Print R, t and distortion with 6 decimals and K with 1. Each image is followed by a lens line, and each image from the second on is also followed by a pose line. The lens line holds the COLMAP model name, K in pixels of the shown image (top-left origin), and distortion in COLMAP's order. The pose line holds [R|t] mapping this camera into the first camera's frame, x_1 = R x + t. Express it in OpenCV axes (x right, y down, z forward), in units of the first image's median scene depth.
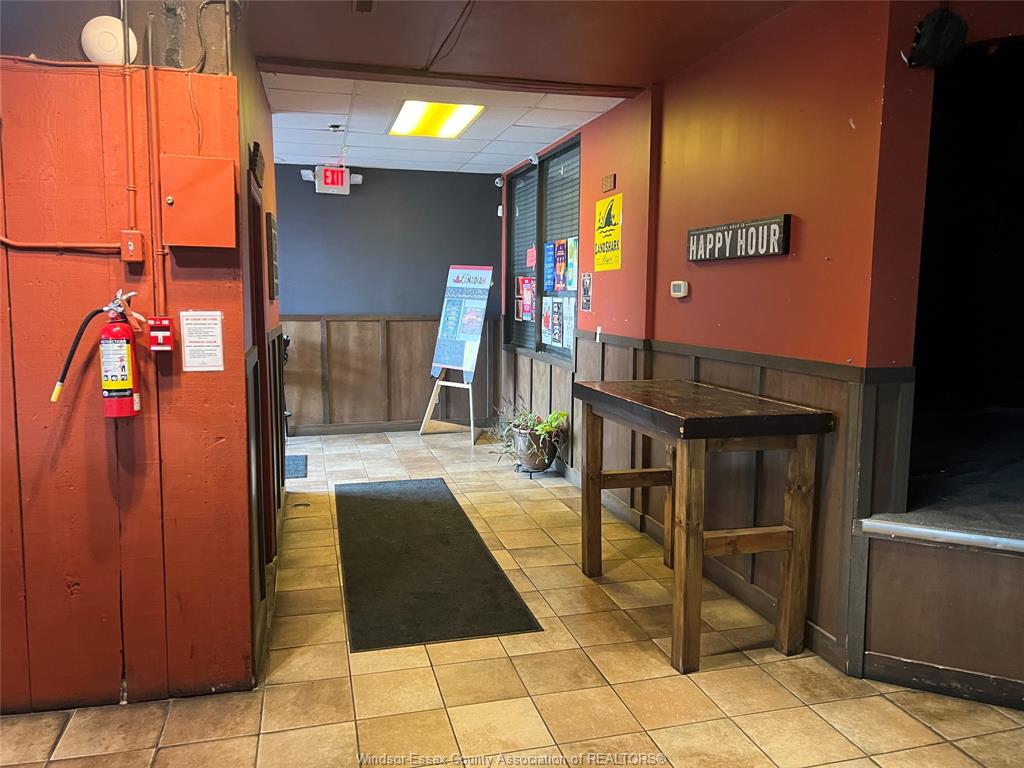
lens RADIAL K [[766.7, 0, 509.9], [0, 766.7, 382.8], [0, 0, 1]] dist [0.046172, -0.048574]
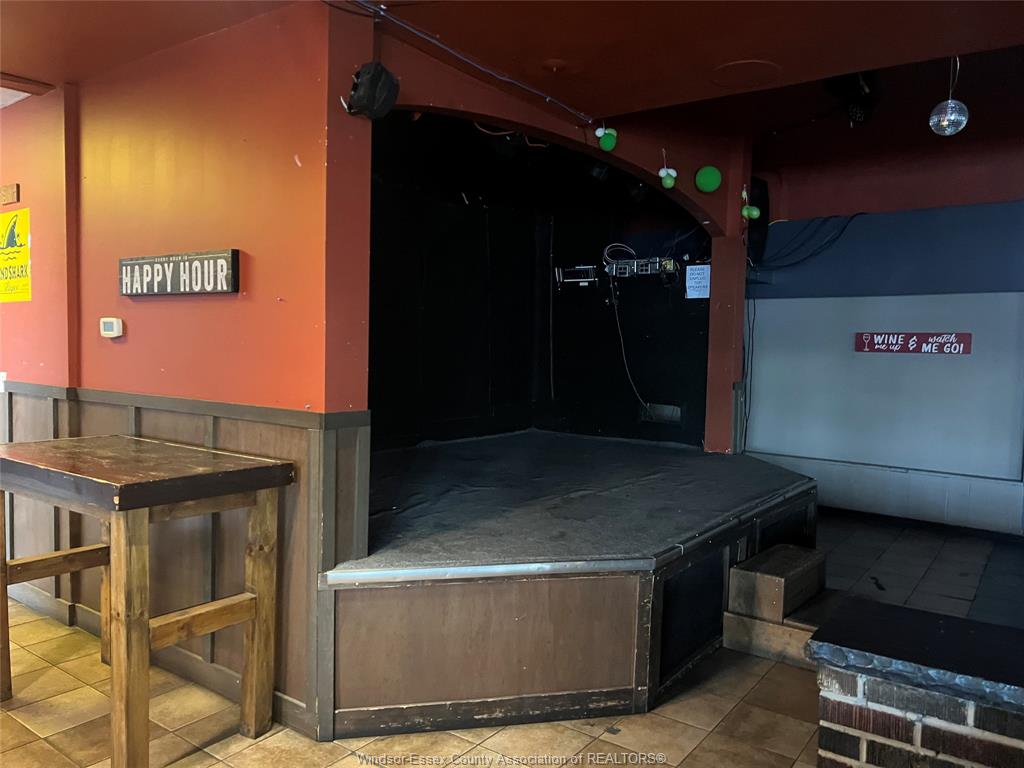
lens RADIAL K [[766.7, 0, 513.0], [0, 766.7, 386.1], [0, 0, 1]] dist [0.046172, -0.048574]
pose [[0.775340, -0.021097, 0.631192, 0.034181], [0.054501, 0.997948, -0.033593, -0.007534], [-0.629189, 0.060447, 0.774899, 0.094358]]
